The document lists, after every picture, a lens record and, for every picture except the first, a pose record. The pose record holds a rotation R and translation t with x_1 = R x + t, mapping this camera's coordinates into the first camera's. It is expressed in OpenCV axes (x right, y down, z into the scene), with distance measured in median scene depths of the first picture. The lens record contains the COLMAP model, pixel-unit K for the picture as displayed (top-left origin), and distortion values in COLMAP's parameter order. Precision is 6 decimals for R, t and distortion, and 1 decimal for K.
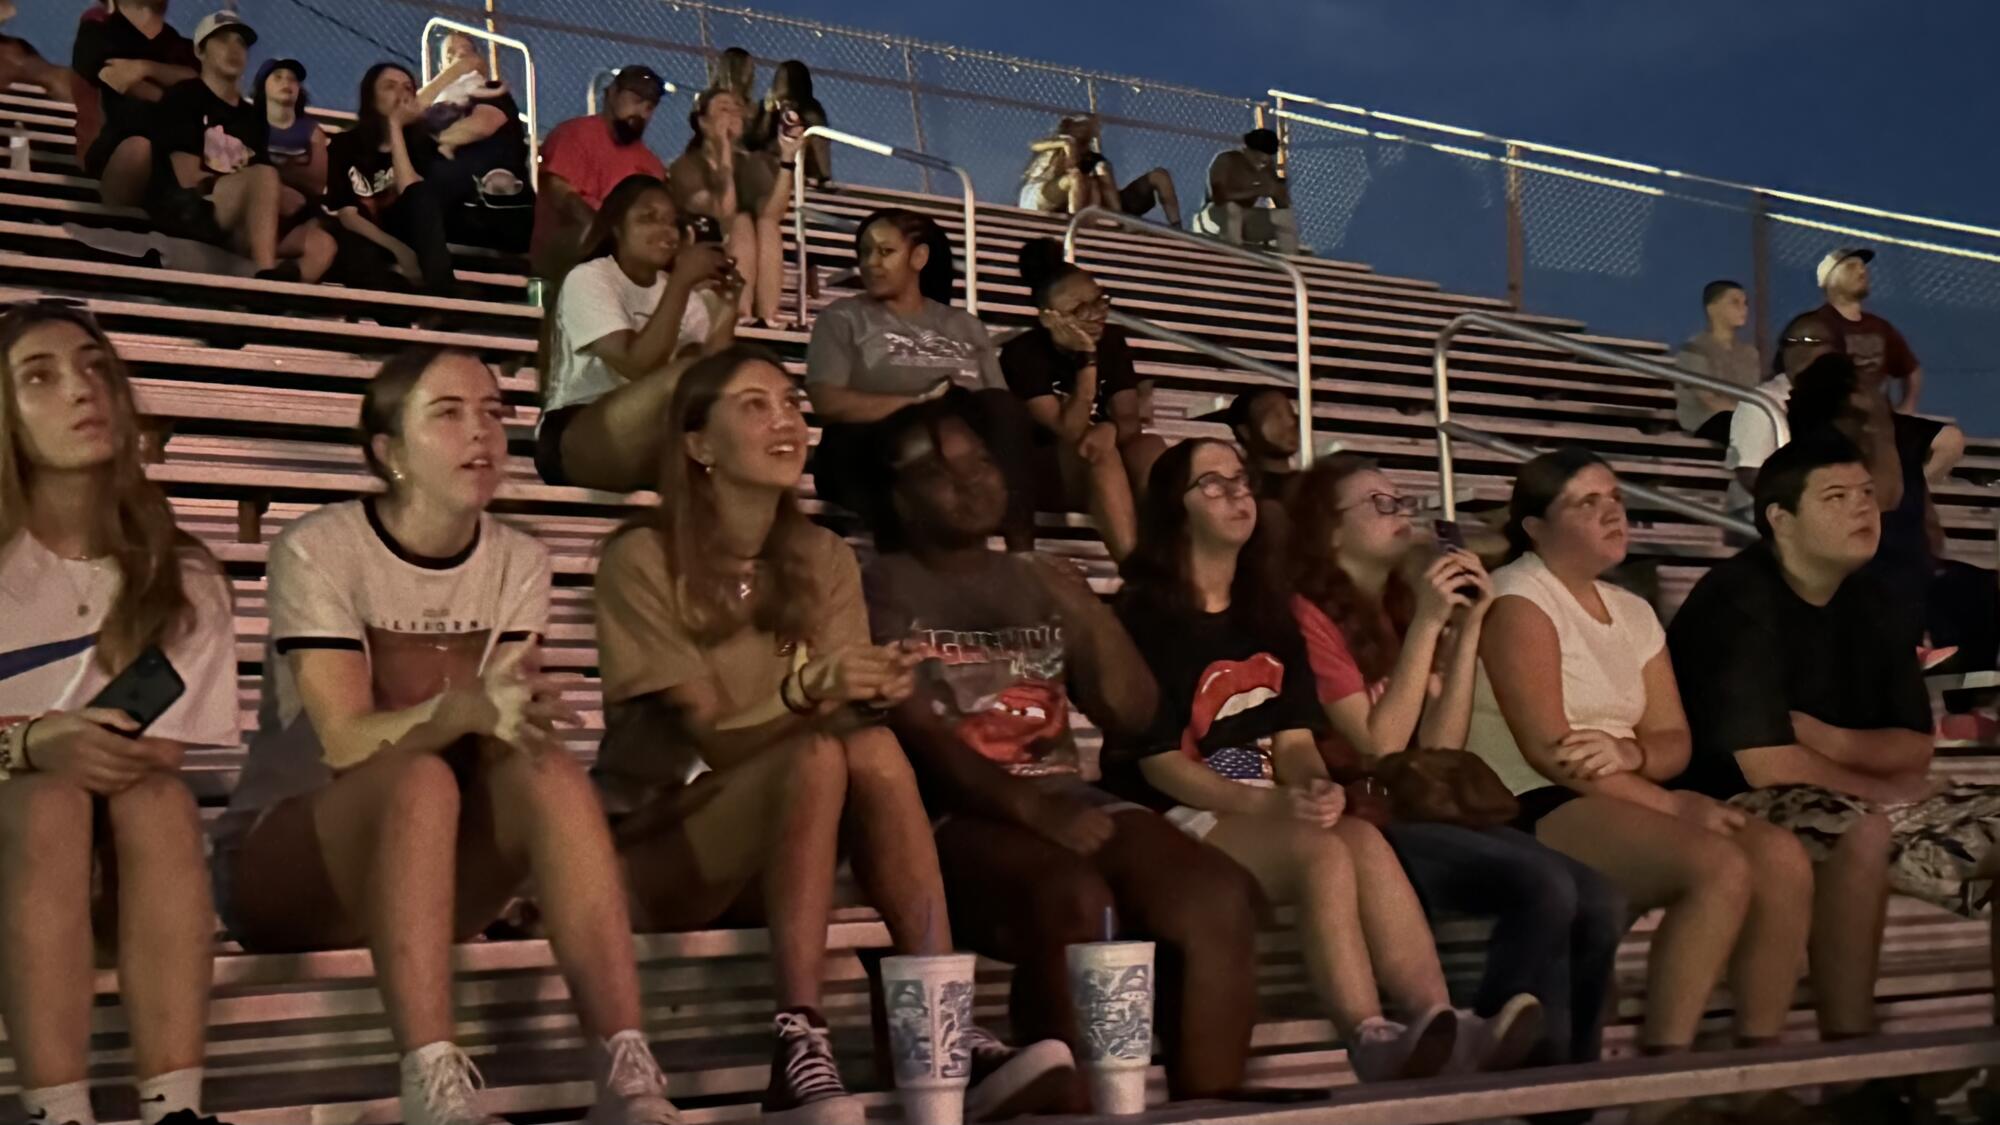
lens RADIAL K [[2709.4, 0, 1000.0], [0, 2709.4, 562.5], [0, 0, 1]] dist [0.116985, 0.001834]
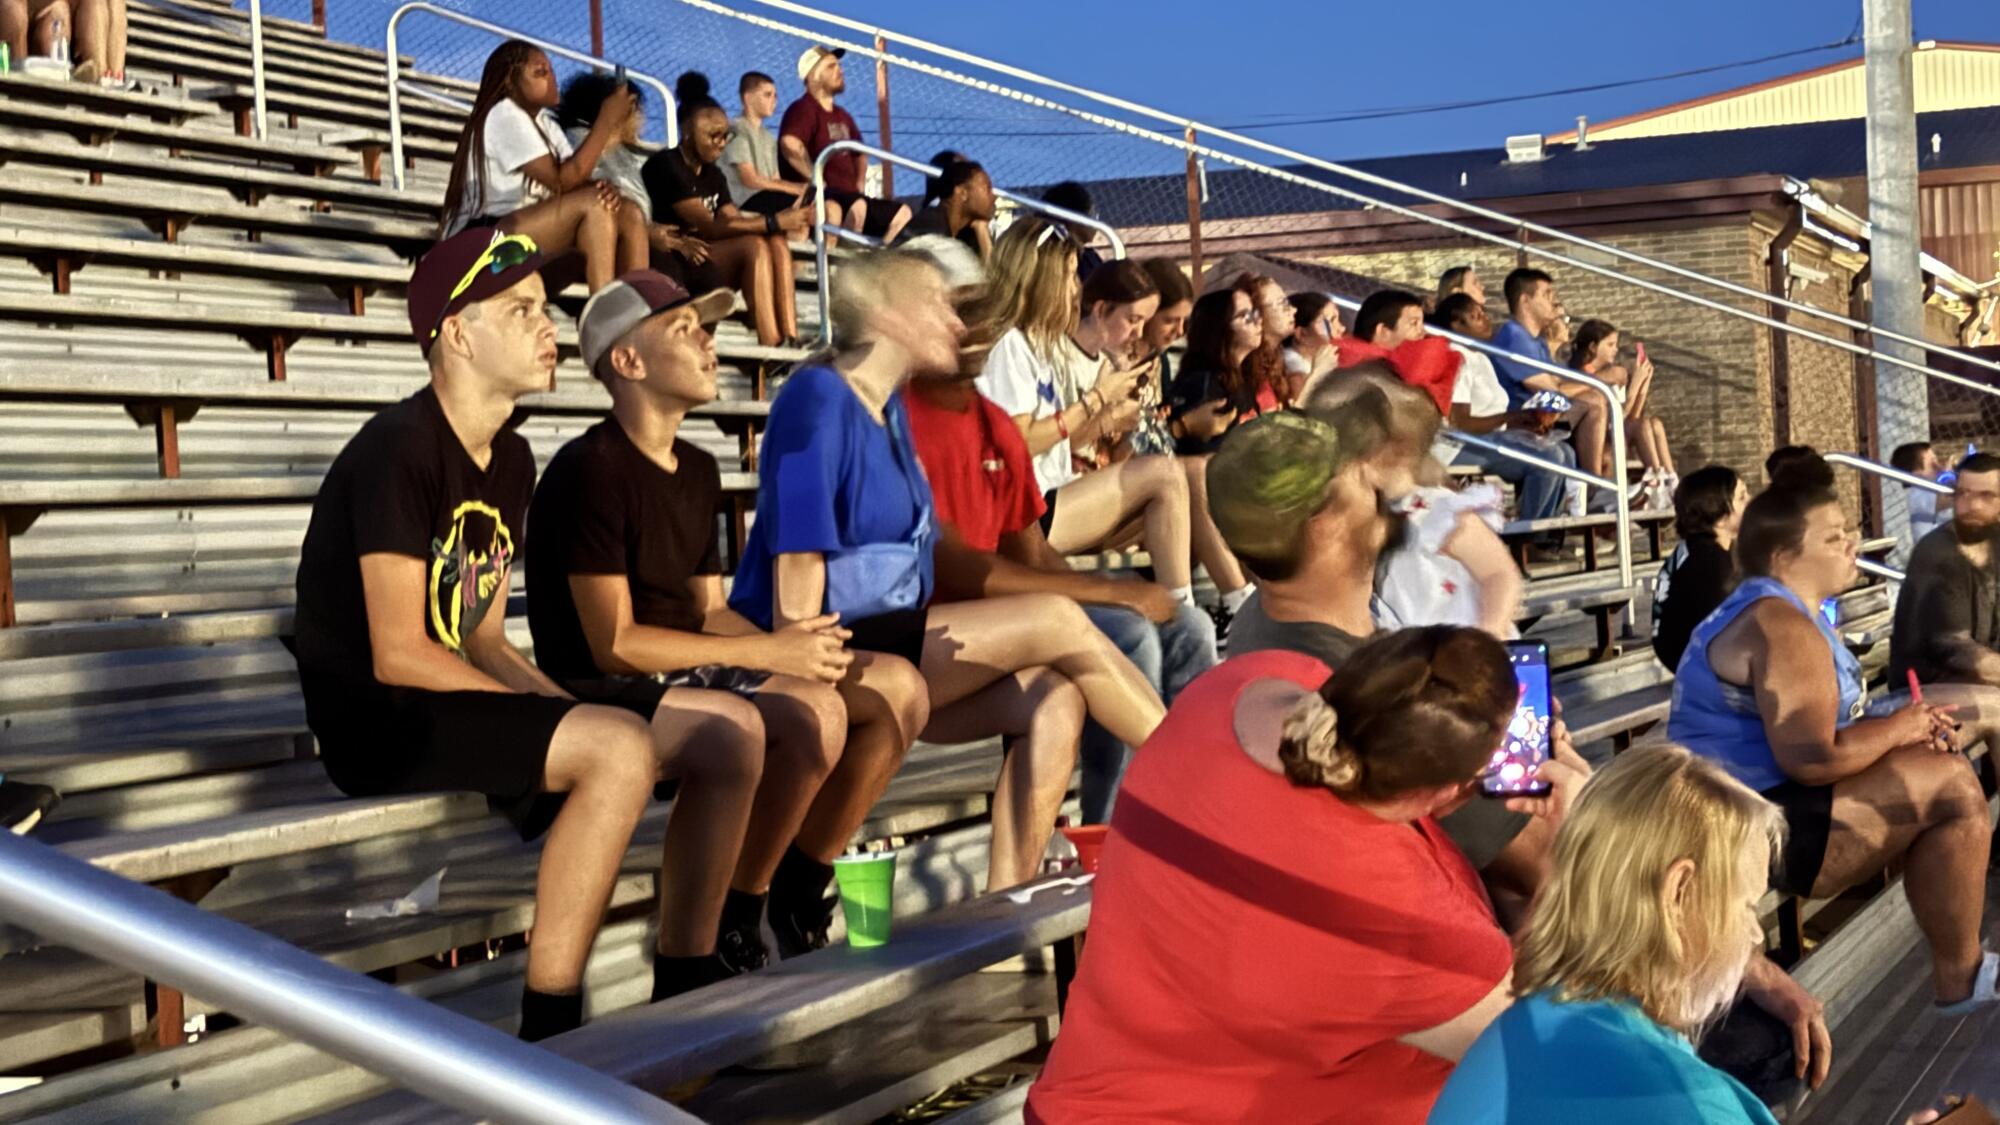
lens RADIAL K [[3680.2, 0, 999.3], [0, 3680.2, 513.0], [0, 0, 1]] dist [-0.002122, 1.374494]
pose [[0.826670, -0.007786, 0.562633, -0.533122], [-0.033038, 0.997508, 0.062346, -0.017792], [-0.561716, -0.070128, 0.824353, -0.363895]]
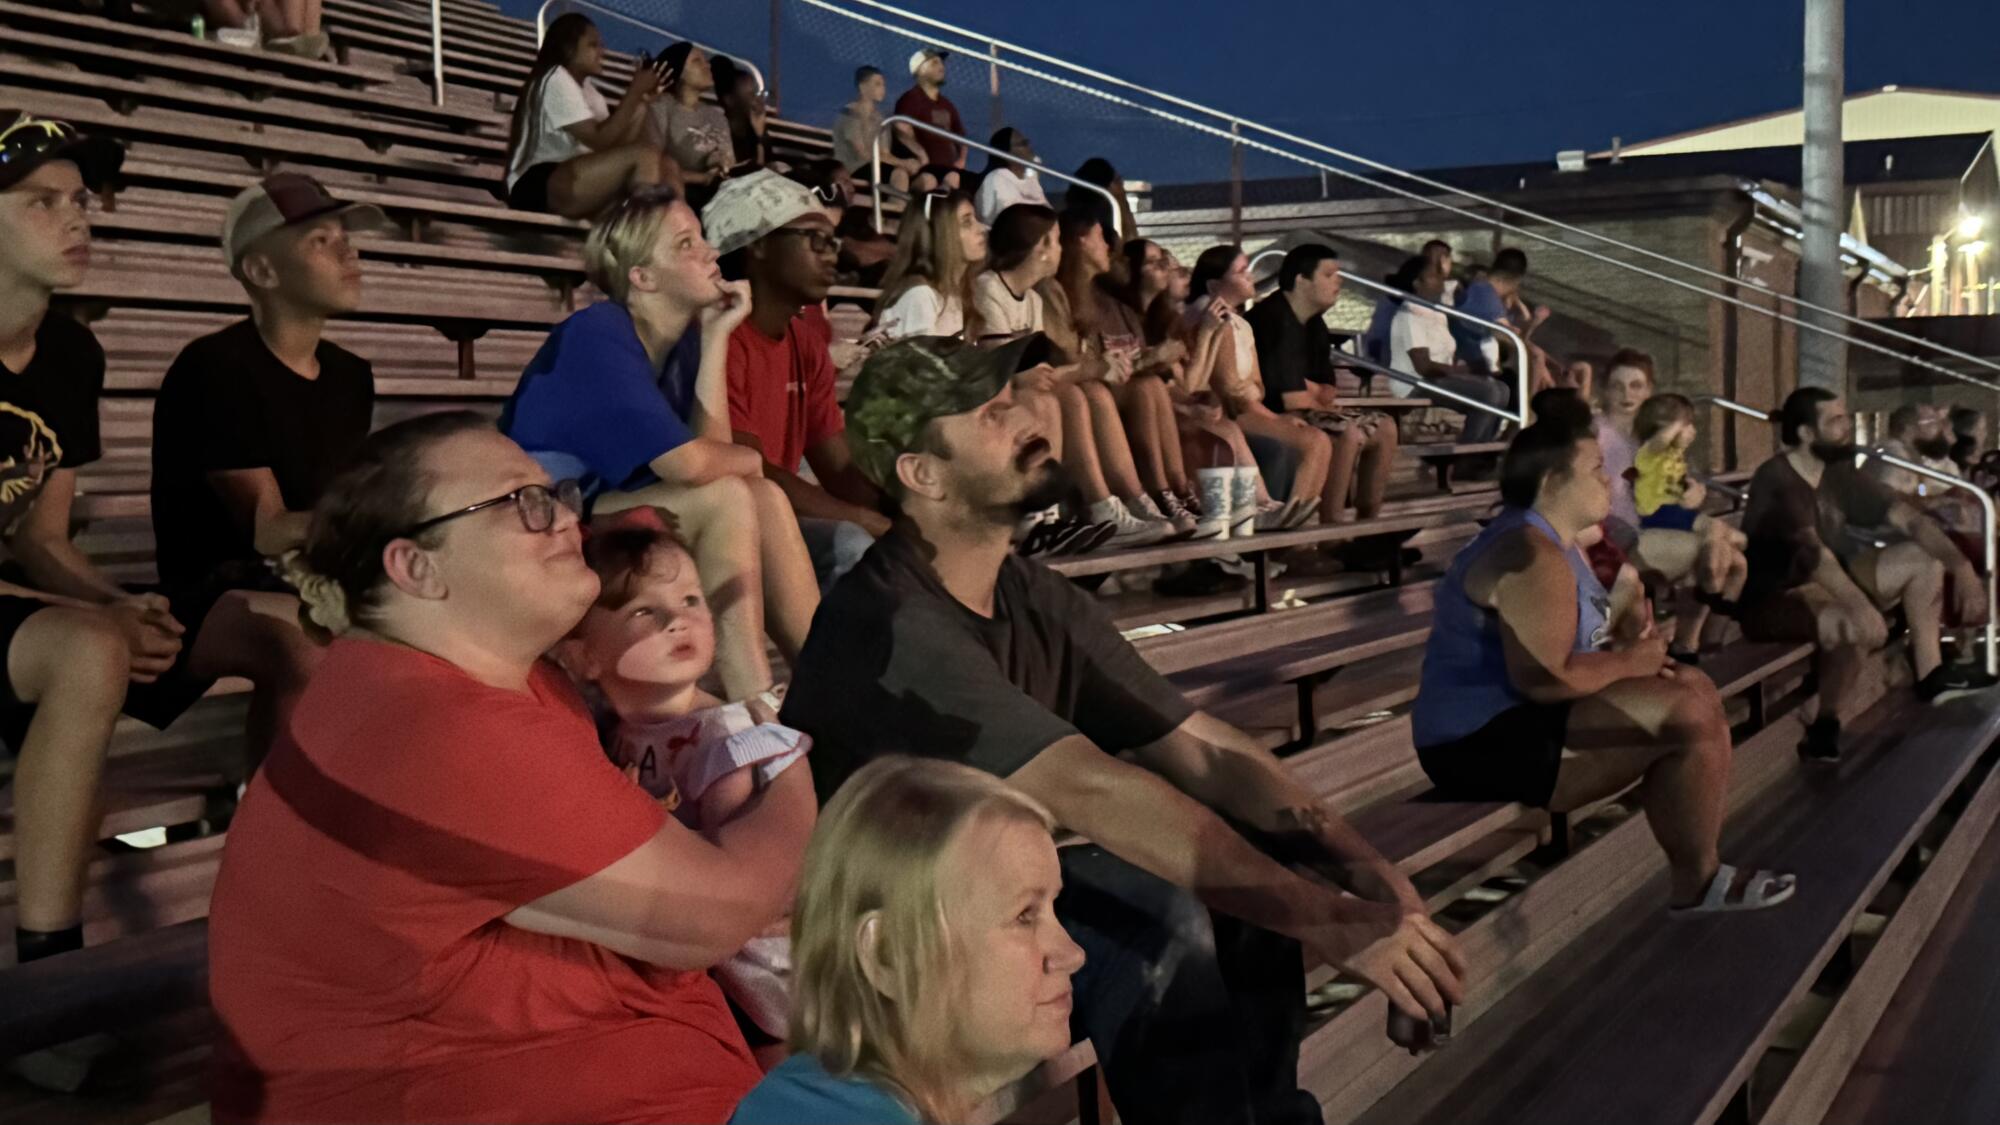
lens RADIAL K [[2709.4, 0, 1000.0], [0, 2709.4, 562.5], [0, 0, 1]] dist [0.116985, 0.001834]
pose [[0.860311, -0.009523, 0.509681, -0.413641], [-0.057515, 0.991628, 0.115609, -0.013748], [-0.506515, -0.128774, 0.852561, -0.297200]]
